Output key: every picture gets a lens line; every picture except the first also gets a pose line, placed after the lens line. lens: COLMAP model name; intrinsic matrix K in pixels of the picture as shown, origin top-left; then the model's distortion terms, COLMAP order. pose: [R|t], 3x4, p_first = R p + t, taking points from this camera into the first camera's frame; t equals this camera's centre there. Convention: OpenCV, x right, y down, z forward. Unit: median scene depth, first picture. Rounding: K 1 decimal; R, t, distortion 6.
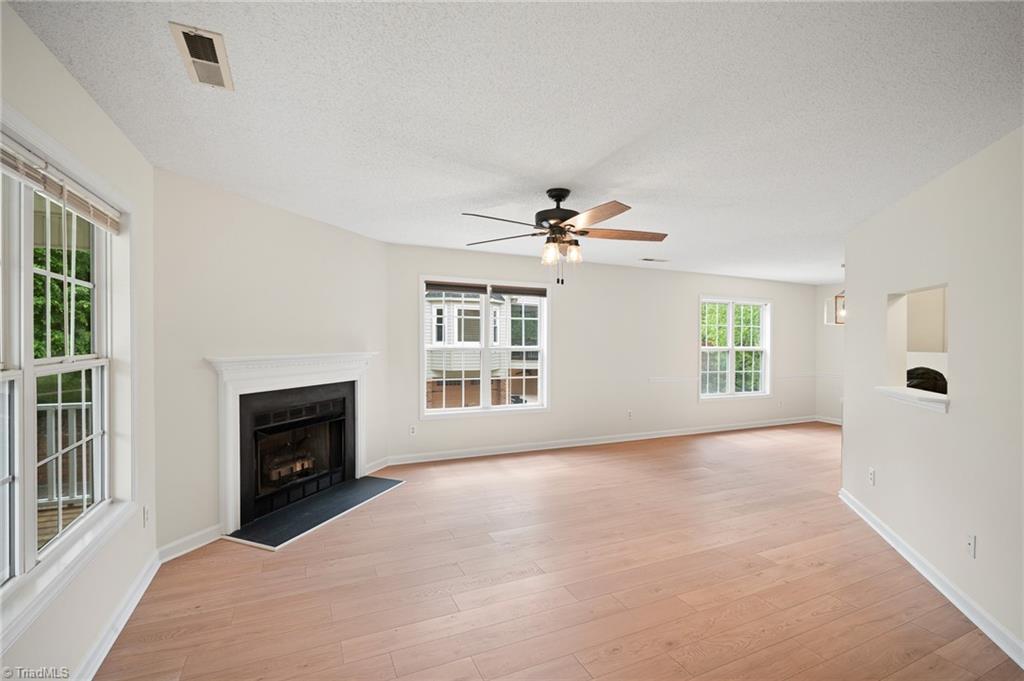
lens RADIAL K [[450.0, 0, 512.0], [0, 450.0, 340.5], [0, 0, 1]] dist [0.000246, -0.000121]
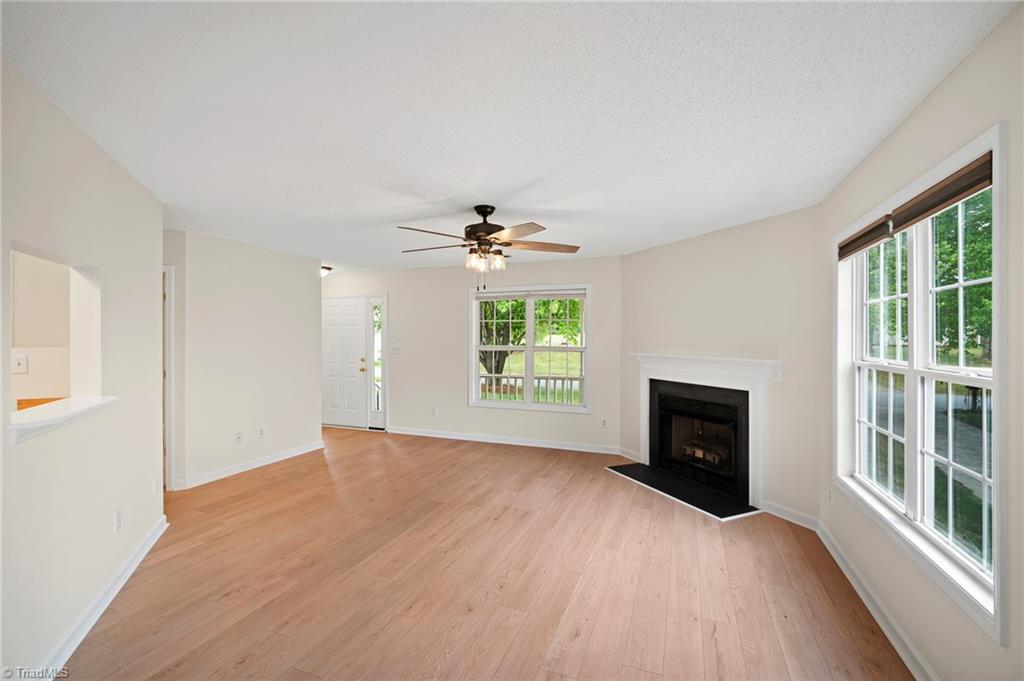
lens RADIAL K [[450.0, 0, 512.0], [0, 450.0, 340.5], [0, 0, 1]] dist [0.000246, -0.000121]
pose [[-0.720556, -0.015628, -0.693220, 0.760874], [-0.022183, 0.999754, 0.000519, 0.000582], [0.693042, 0.015751, -0.720725, 1.686244]]
